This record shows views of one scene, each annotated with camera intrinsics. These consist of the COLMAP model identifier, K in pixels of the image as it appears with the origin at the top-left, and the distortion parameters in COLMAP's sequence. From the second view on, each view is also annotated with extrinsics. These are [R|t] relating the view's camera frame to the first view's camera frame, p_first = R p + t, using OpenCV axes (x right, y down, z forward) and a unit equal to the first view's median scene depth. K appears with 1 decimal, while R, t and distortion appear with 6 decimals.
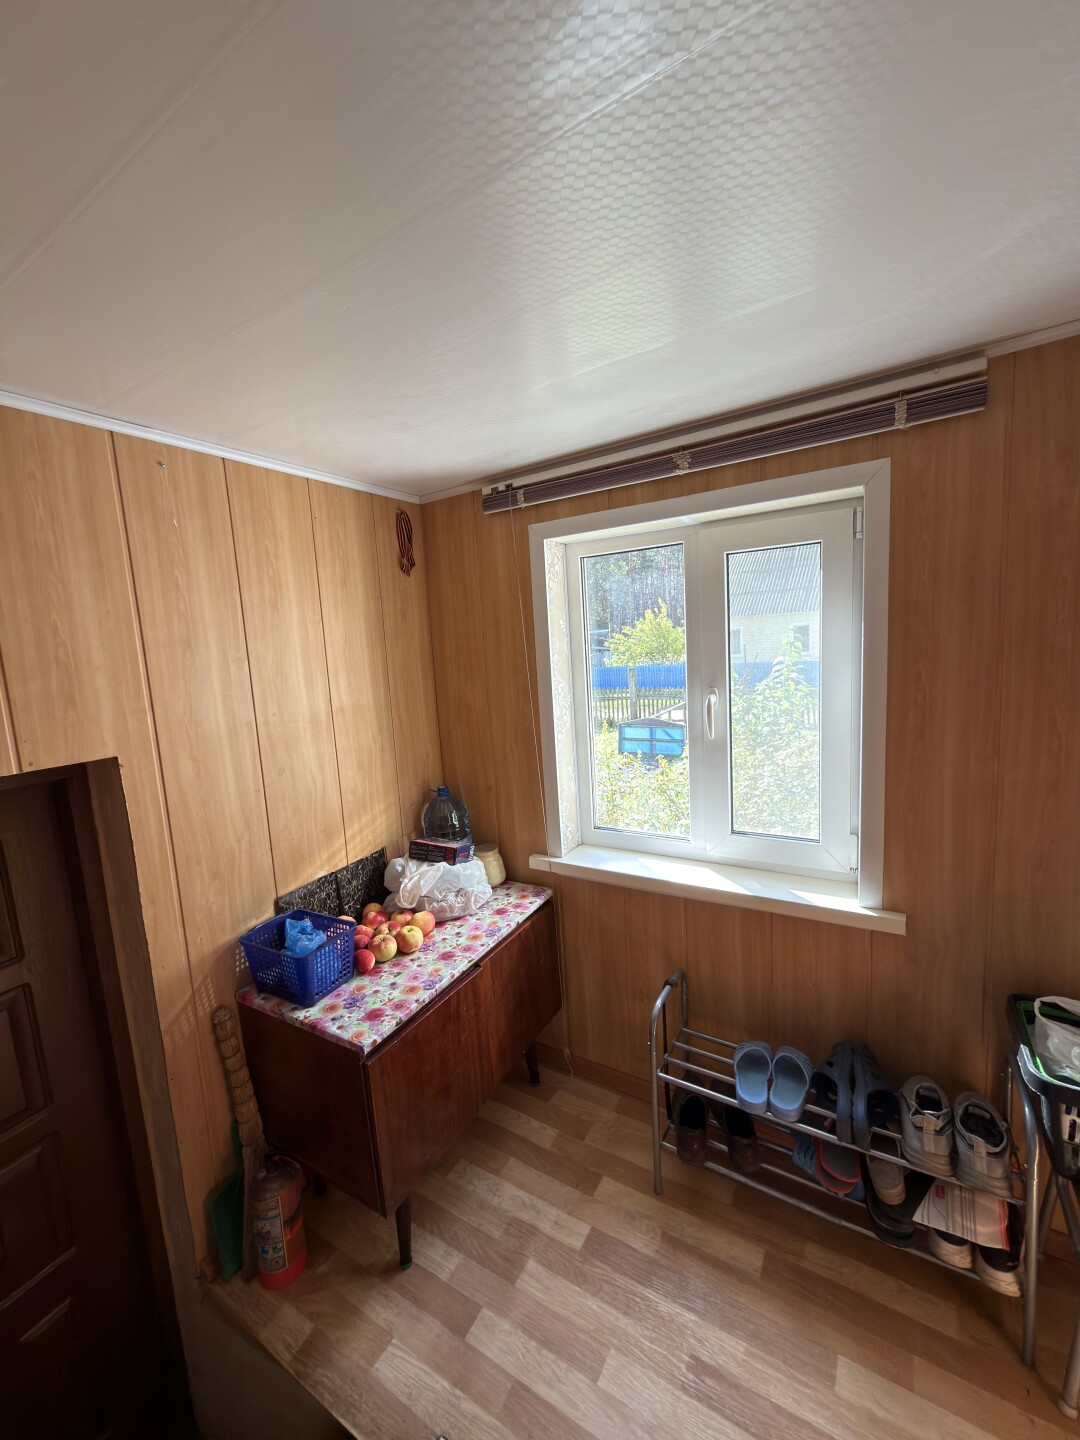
lens RADIAL K [[574.4, 0, 540.0], [0, 574.4, 720.0], [0, 0, 1]] dist [-0.000485, 0.000196]
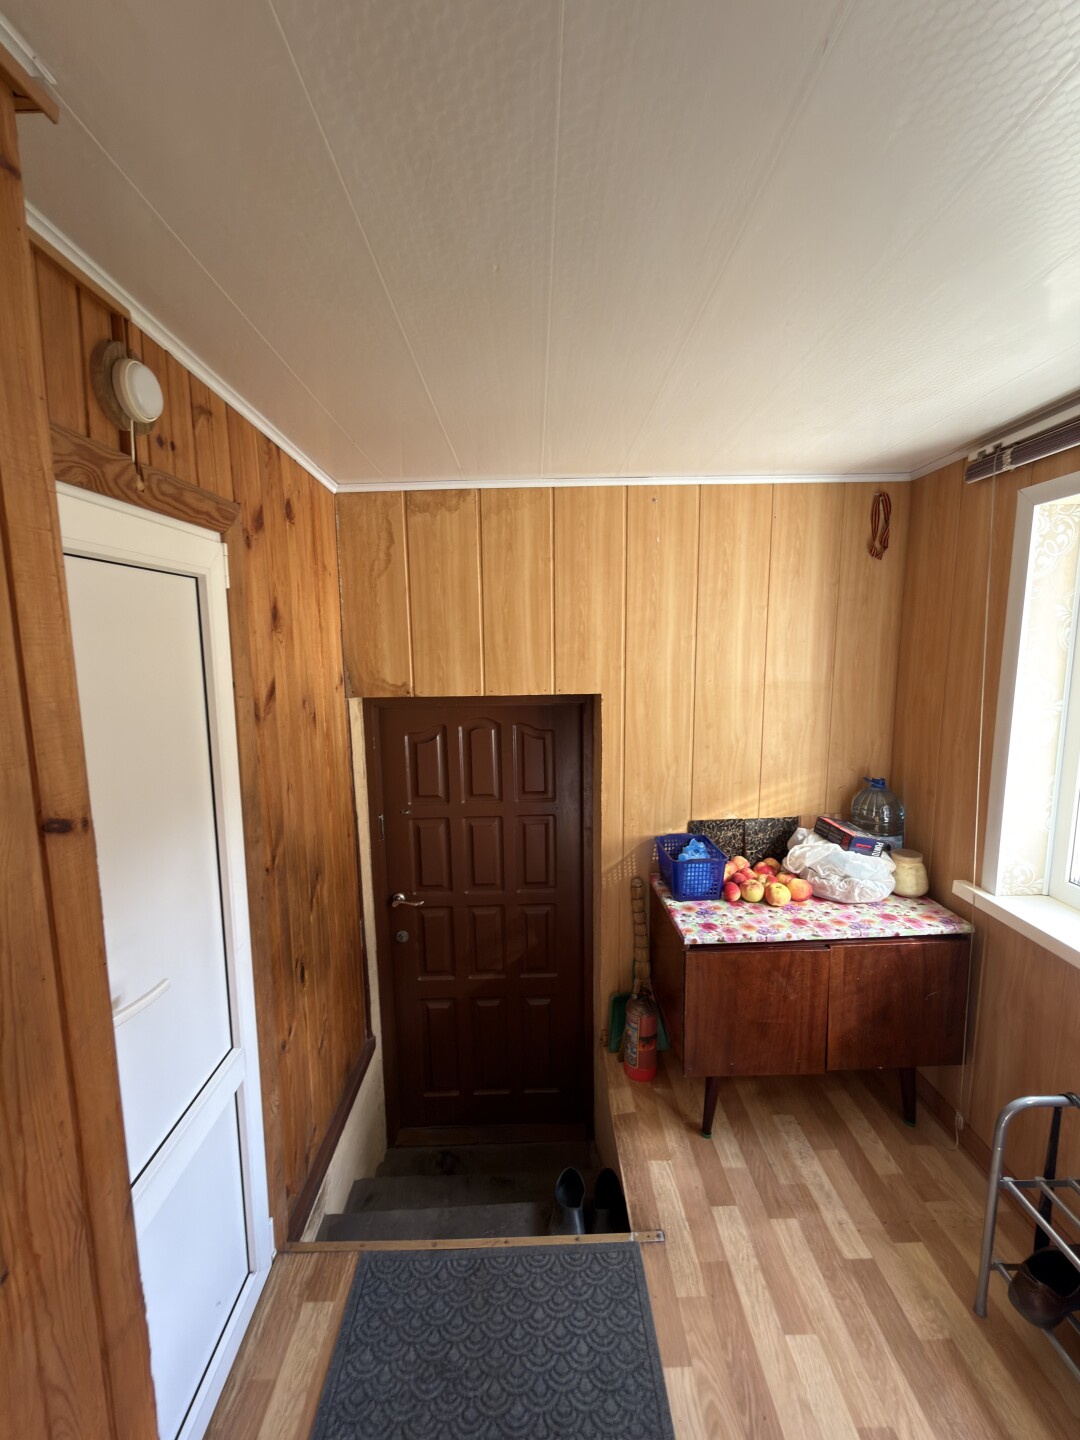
lens RADIAL K [[574.4, 0, 540.0], [0, 574.4, 720.0], [0, 0, 1]] dist [-0.000485, 0.000196]
pose [[0.531620, 0.169747, -0.829799, 0.378542], [-0.131357, 0.984381, 0.117214, -0.022016], [0.836735, 0.046687, 0.545614, -0.009924]]
